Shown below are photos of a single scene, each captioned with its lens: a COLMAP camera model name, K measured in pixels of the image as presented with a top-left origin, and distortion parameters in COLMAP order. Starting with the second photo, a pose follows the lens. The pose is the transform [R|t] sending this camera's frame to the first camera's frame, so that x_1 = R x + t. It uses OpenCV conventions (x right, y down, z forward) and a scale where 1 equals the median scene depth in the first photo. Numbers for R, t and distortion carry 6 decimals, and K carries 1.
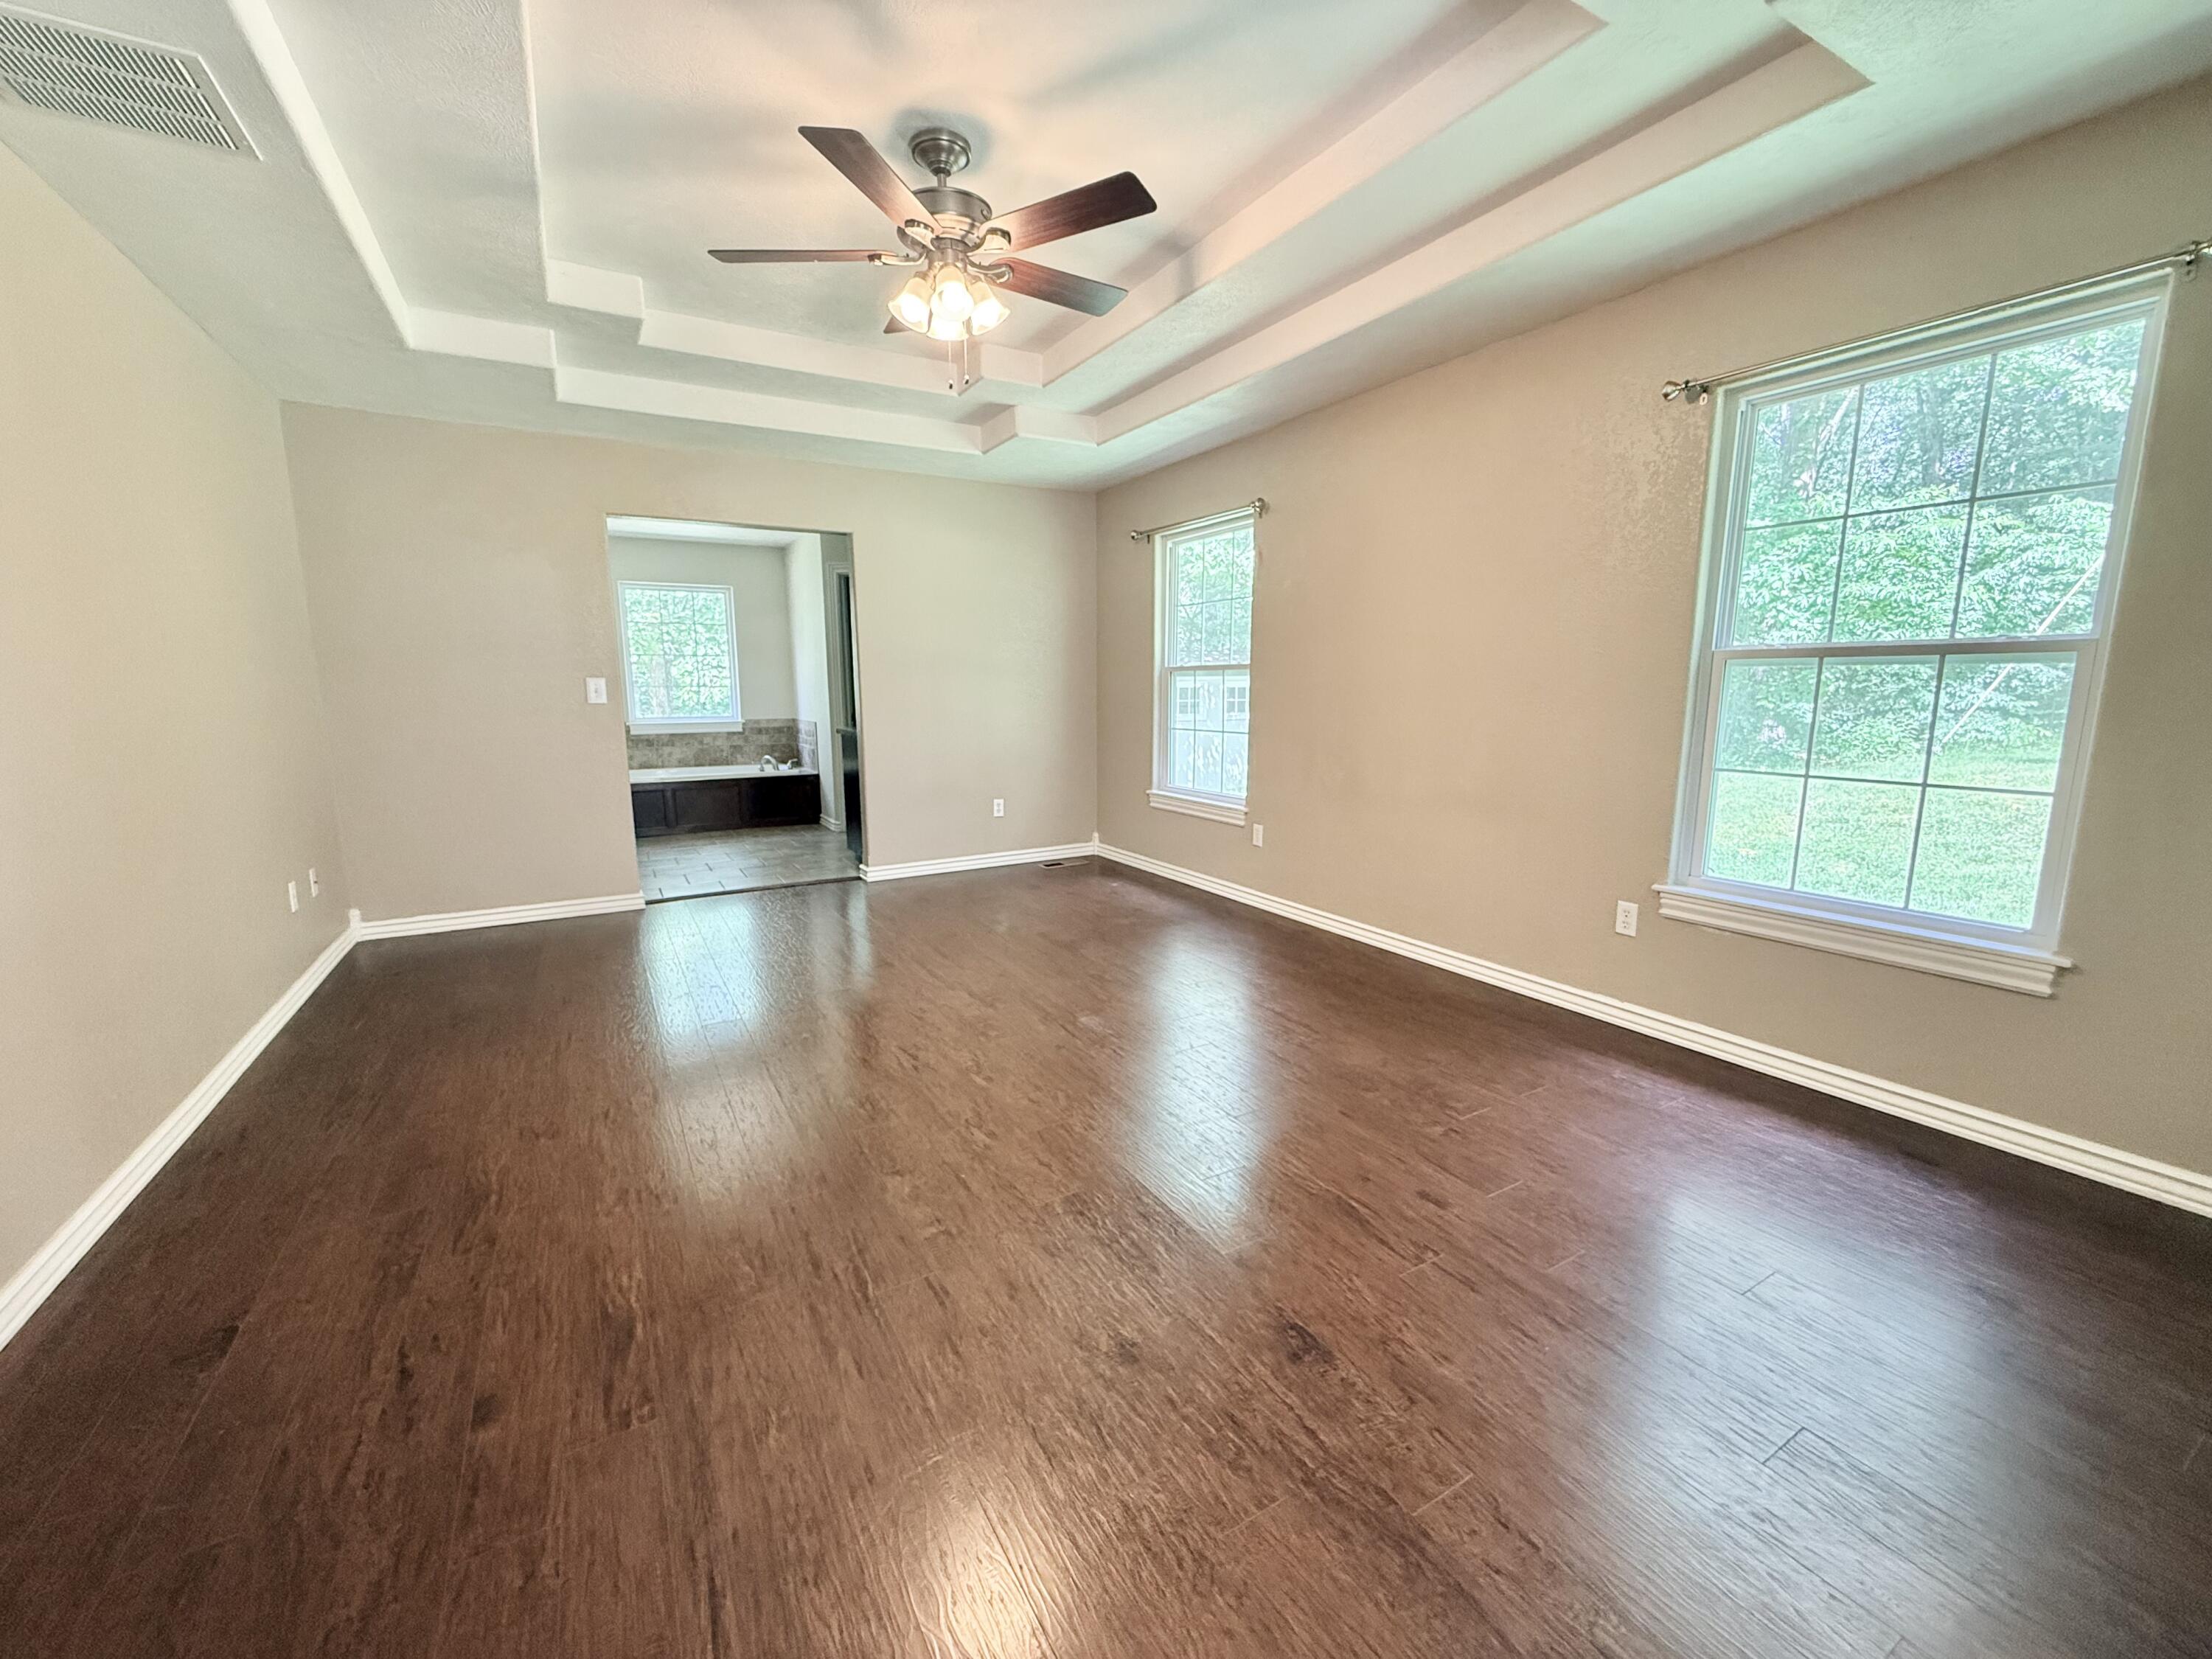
lens RADIAL K [[902.0, 0, 1120.1], [0, 902.0, 824.6], [0, 0, 1]] dist [0.006460, -0.000759]
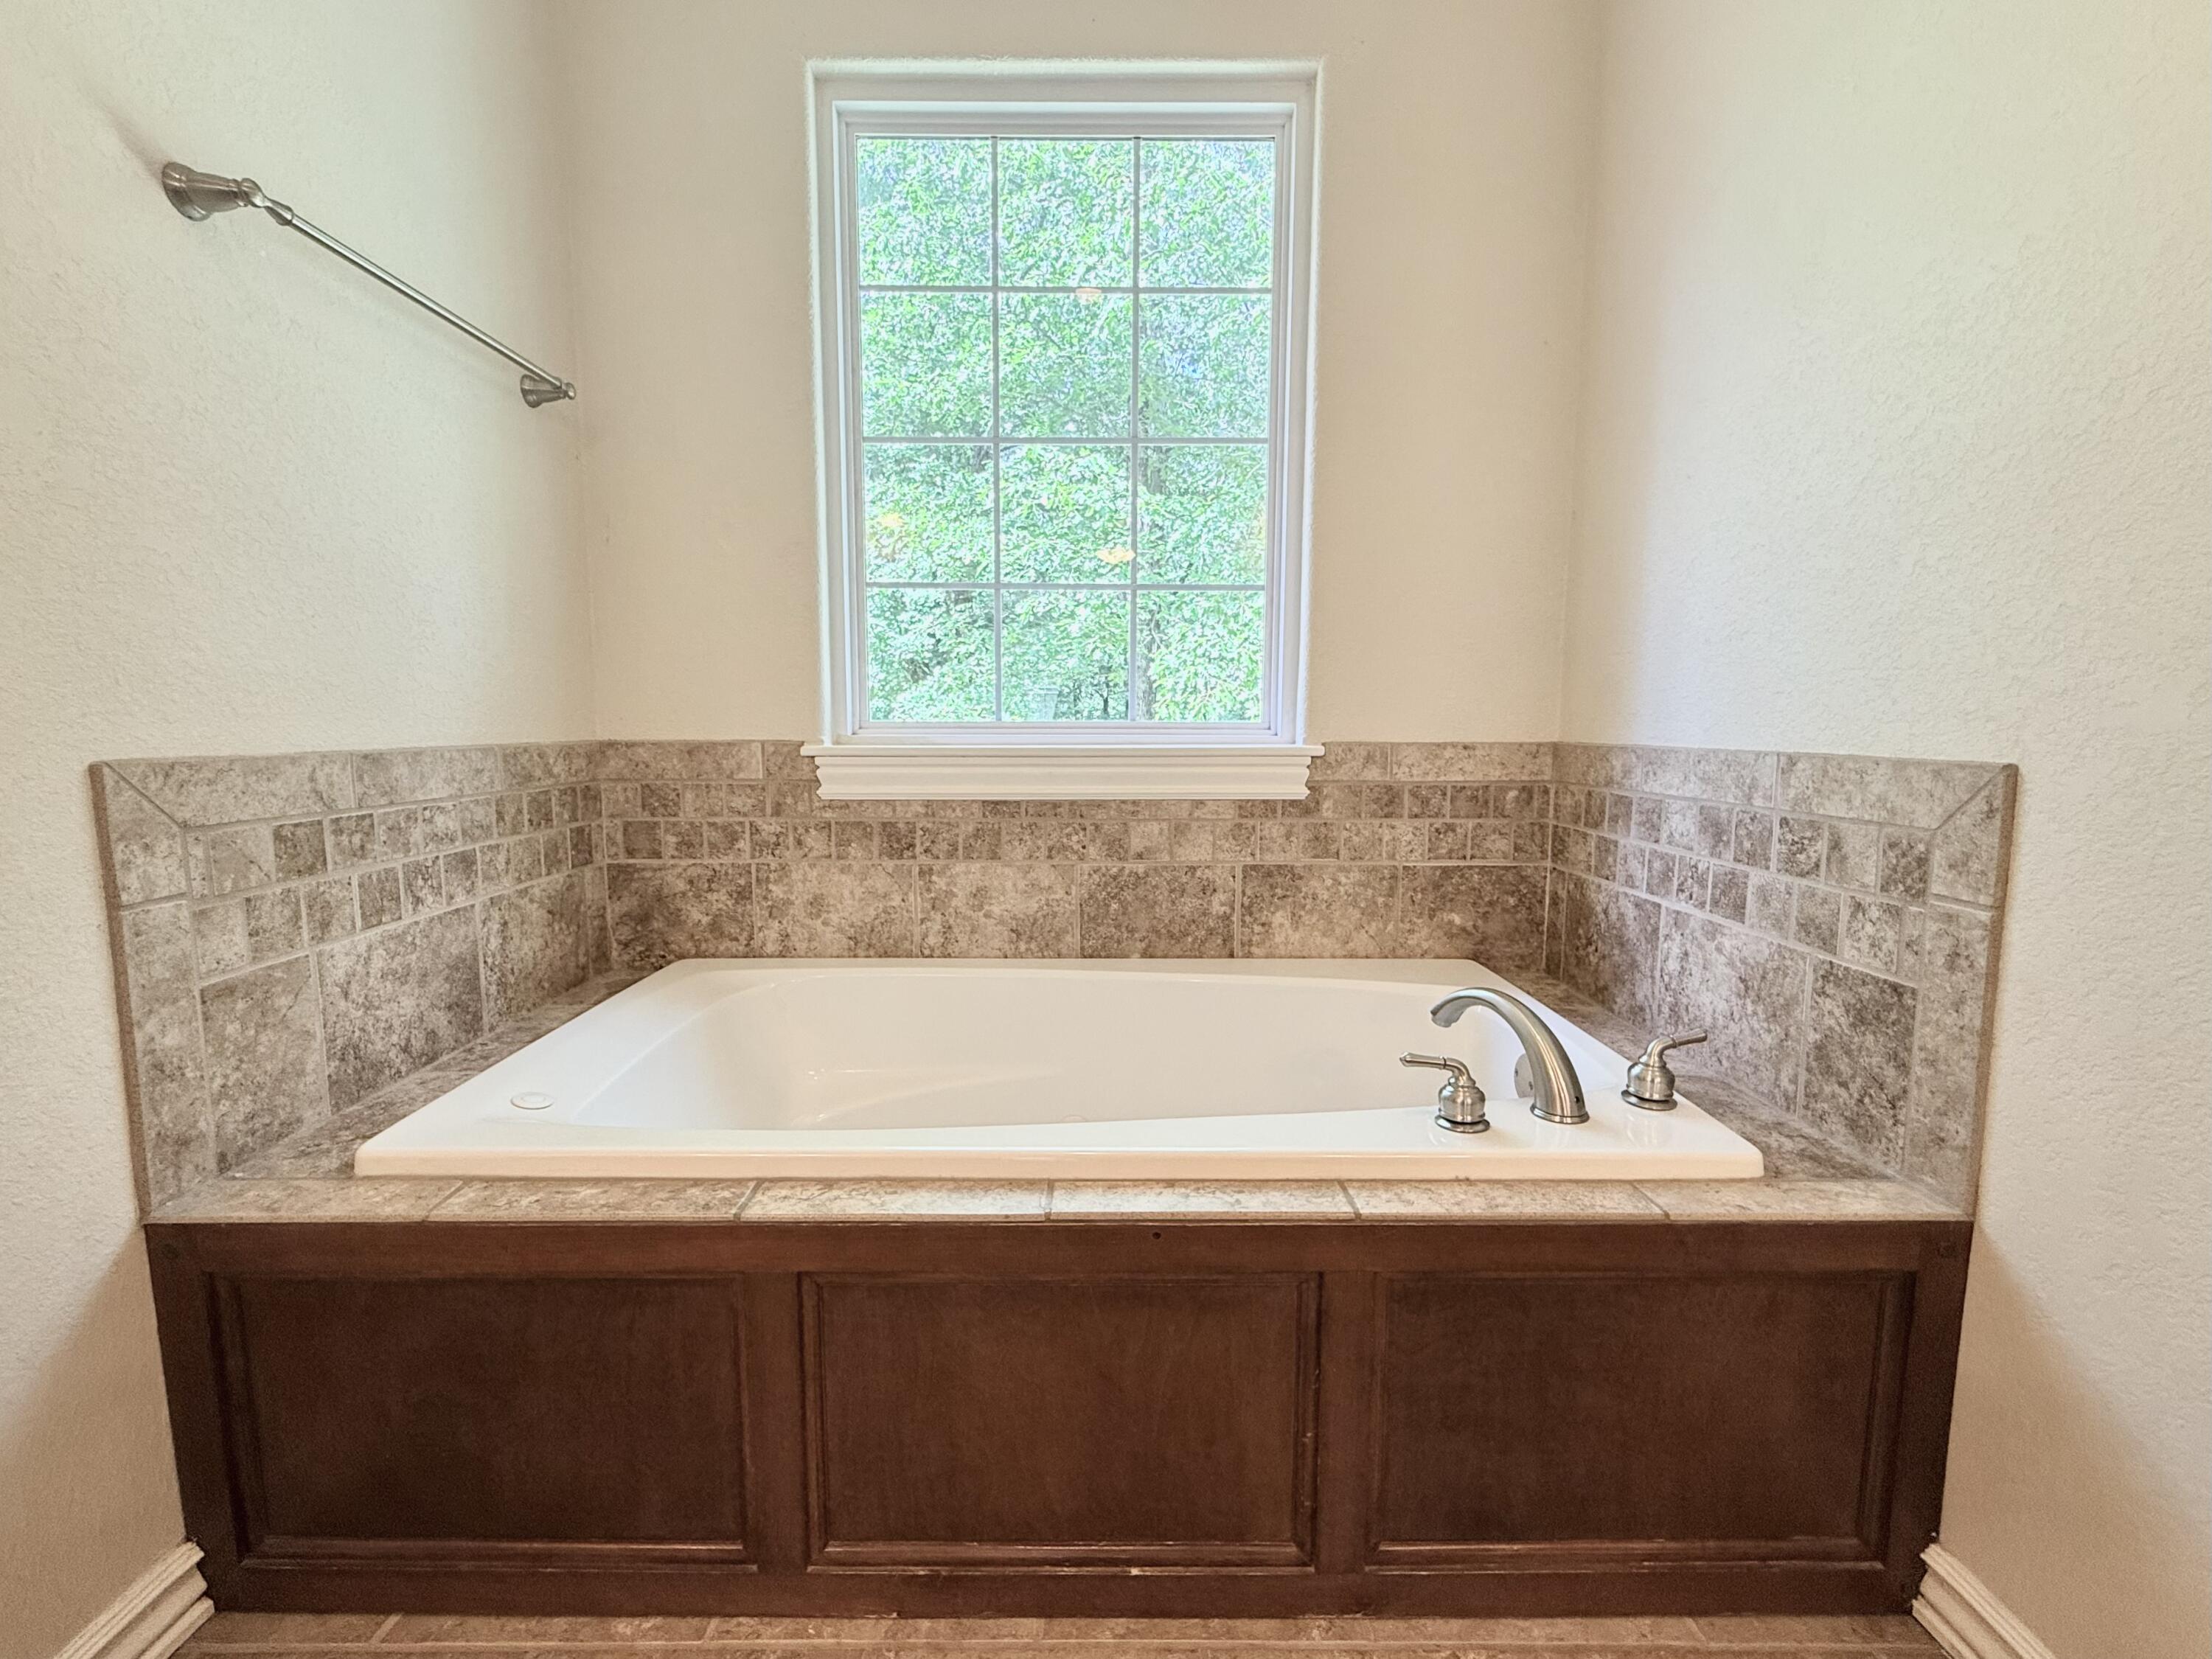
lens RADIAL K [[902.0, 0, 1103.5], [0, 902.0, 839.2], [0, 0, 1]] dist [0.006460, -0.000759]
pose [[0.856893, 0.064574, -0.511434, -0.353201], [-0.091451, 0.995429, -0.027539, -0.084504], [0.507318, 0.070369, 0.858881, 0.803348]]
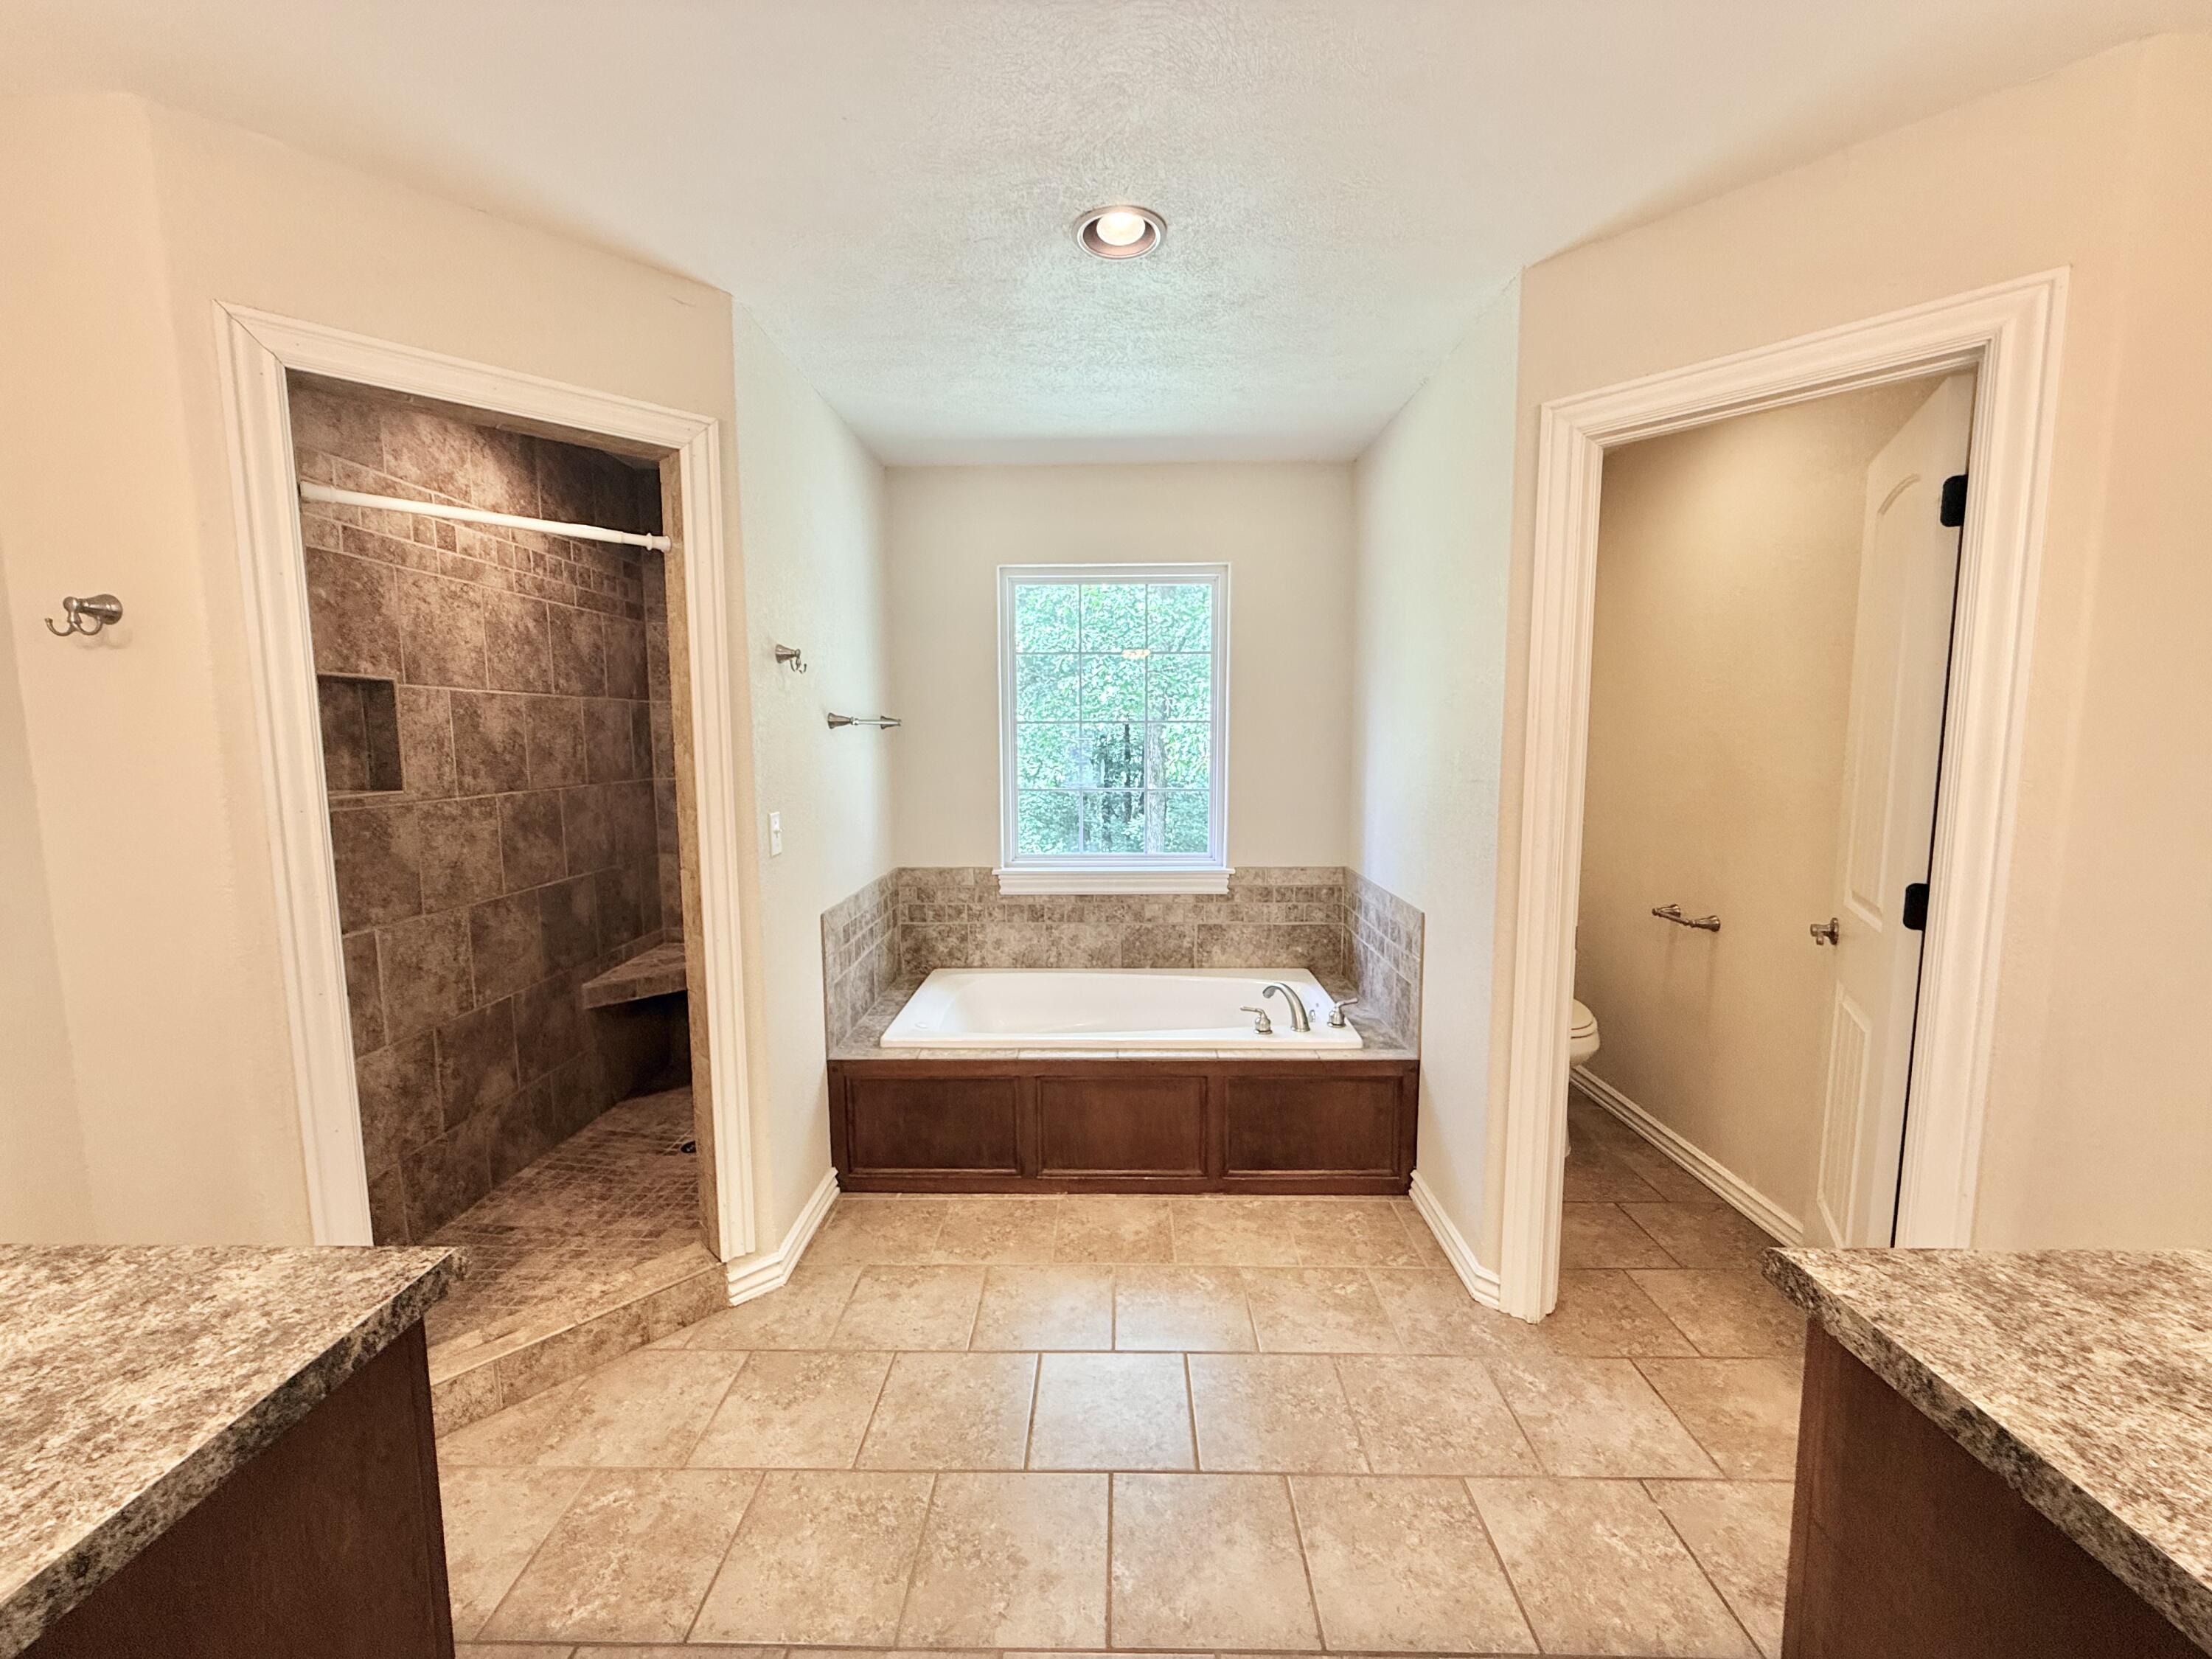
lens RADIAL K [[902.0, 0, 1104.0], [0, 902.0, 825.3], [0, 0, 1]] dist [0.006460, -0.000759]
pose [[0.845889, 0.058653, -0.530125, -0.242176], [-0.087104, 0.995782, -0.028813, -0.117902], [0.526199, 0.070549, 0.847430, 0.601957]]
